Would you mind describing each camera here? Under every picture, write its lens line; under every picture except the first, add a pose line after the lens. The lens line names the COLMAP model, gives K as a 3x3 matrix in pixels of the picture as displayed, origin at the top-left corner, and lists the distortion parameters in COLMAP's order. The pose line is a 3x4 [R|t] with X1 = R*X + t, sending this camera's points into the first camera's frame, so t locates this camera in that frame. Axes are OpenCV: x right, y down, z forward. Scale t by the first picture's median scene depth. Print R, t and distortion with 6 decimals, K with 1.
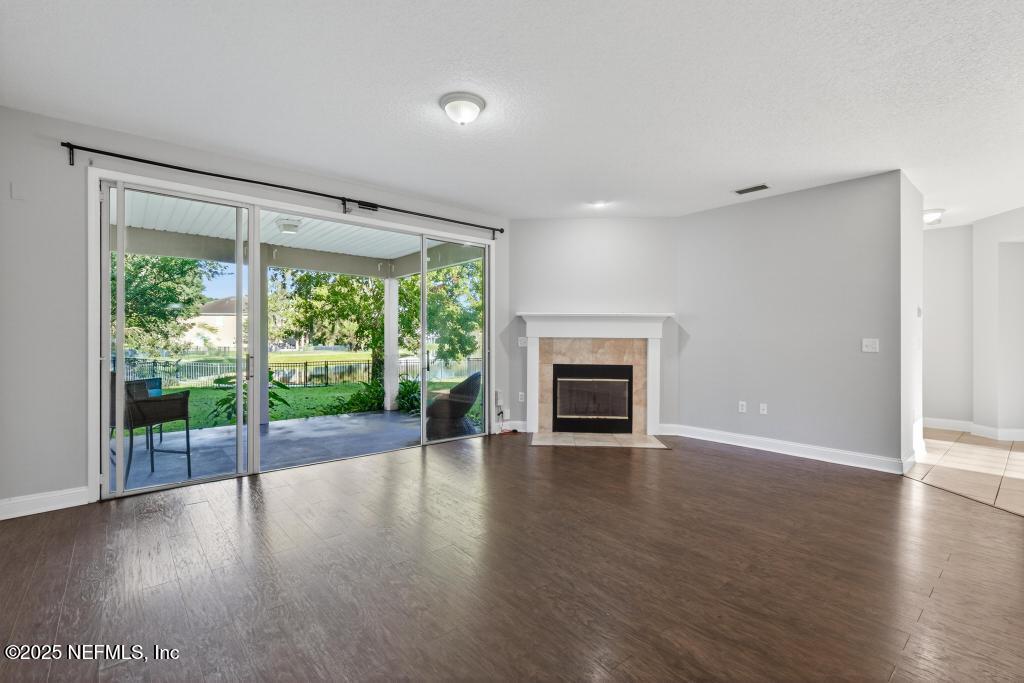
lens RADIAL K [[464.8, 0, 514.6], [0, 464.8, 335.8], [0, 0, 1]] dist [-0.001362, 0.000207]
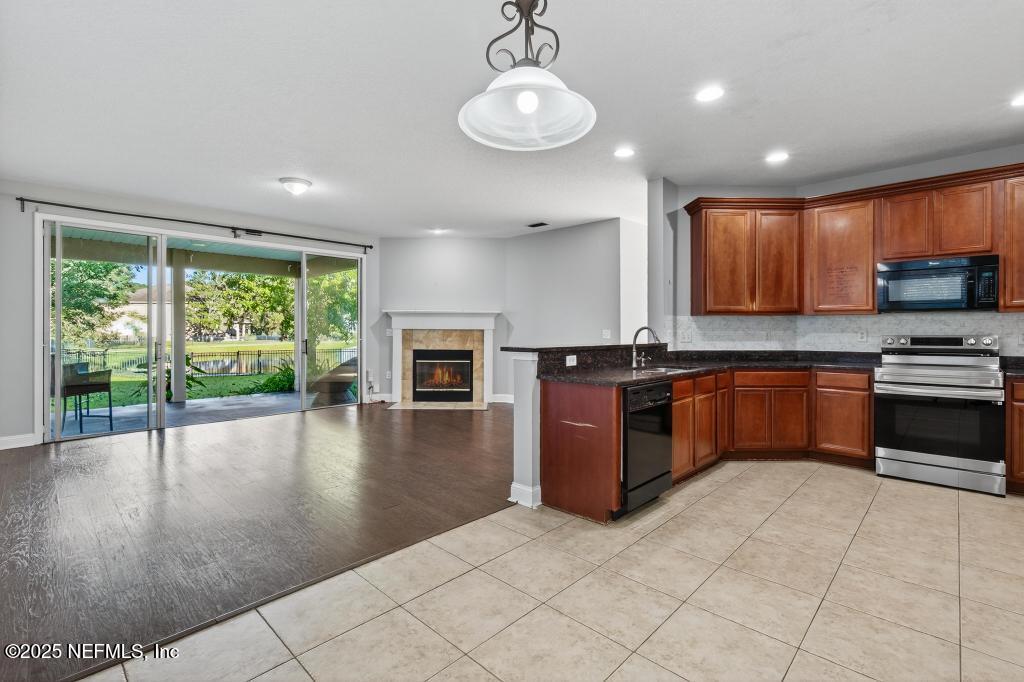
lens RADIAL K [[469.0, 0, 515.2], [0, 469.0, 326.0], [0, 0, 1]] dist [0.000540, -0.000175]
pose [[0.995852, -0.000671, 0.090985, 0.250867], [0.000431, 0.999996, 0.002655, -0.008270], [-0.090987, -0.002605, 0.995849, -0.338279]]
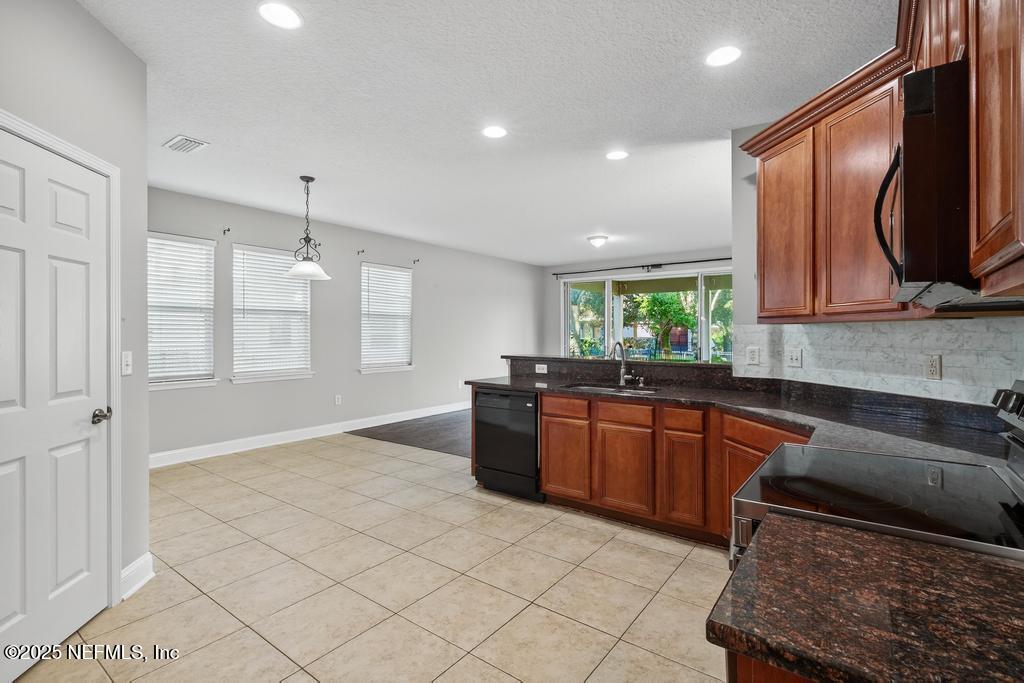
lens RADIAL K [[464.8, 0, 514.6], [0, 464.8, 335.8], [0, 0, 1]] dist [-0.001362, 0.000207]
pose [[0.221275, 0.002165, -0.975209, 1.045677], [0.008350, 0.999957, 0.004115, -0.015869], [0.975176, -0.009054, 0.221247, 0.047056]]
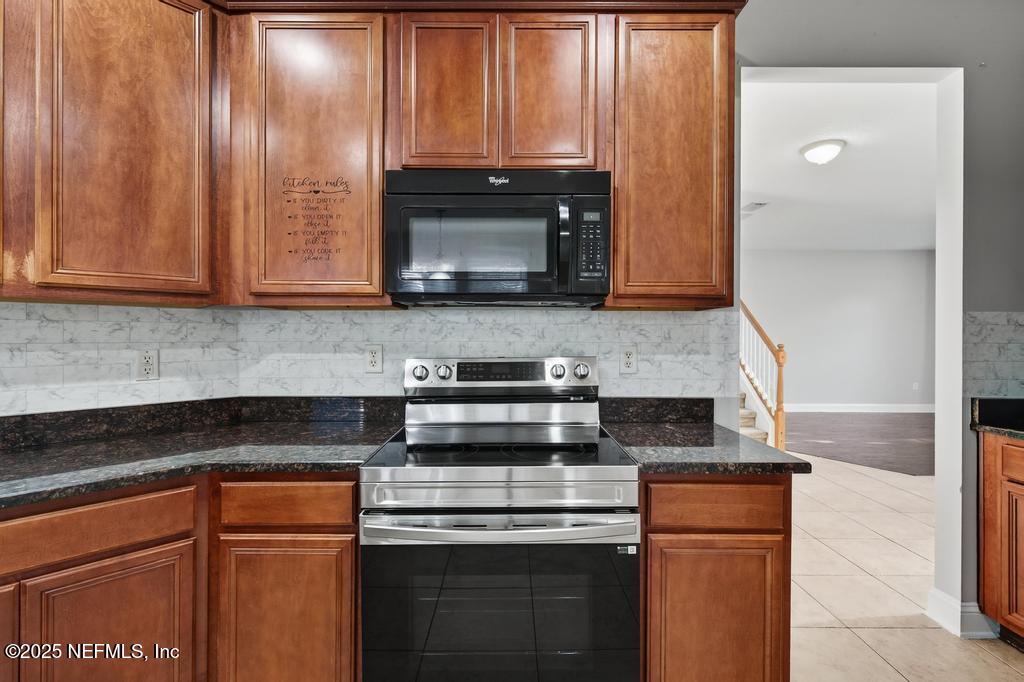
lens RADIAL K [[464.8, 0, 514.6], [0, 464.8, 335.3], [0, 0, 1]] dist [-0.001362, 0.000207]
pose [[0.646349, -0.000287, 0.763042, 0.694154], [-0.006859, 0.999957, 0.006186, -0.009454], [-0.763011, -0.009232, 0.646319, 0.080009]]
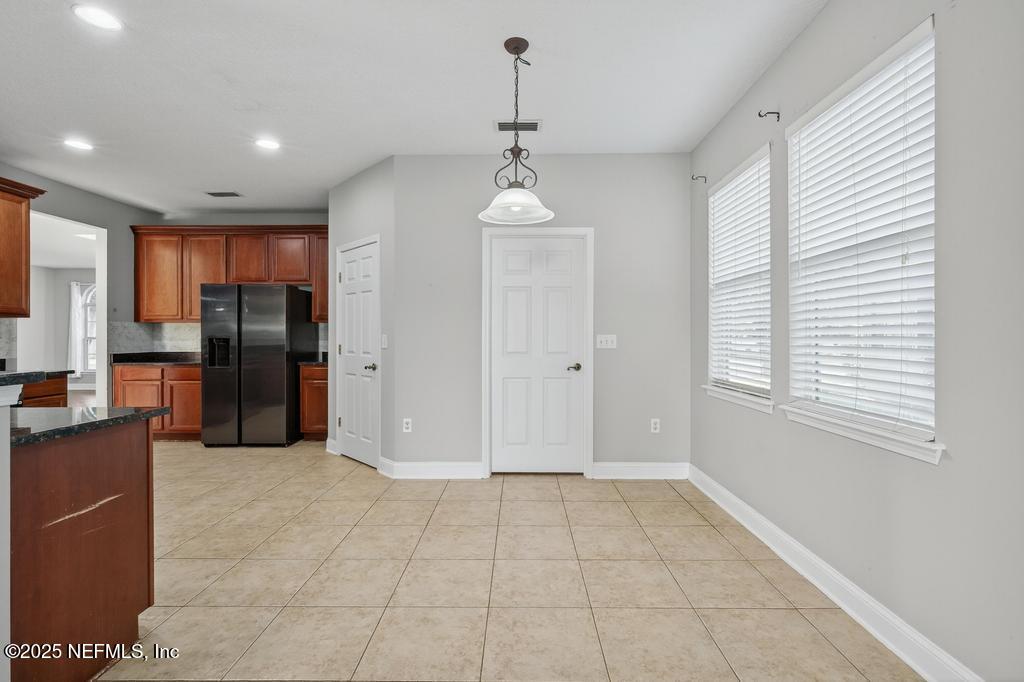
lens RADIAL K [[476.3, 0, 517.7], [0, 476.3, 333.1], [0, 0, 1]] dist [-0.000318, -0.000082]
pose [[-0.751190, 0.003221, 0.660079, -0.001426], [-0.003568, 0.999954, -0.008939, 0.000731], [-0.660077, -0.009070, -0.751143, 0.210106]]
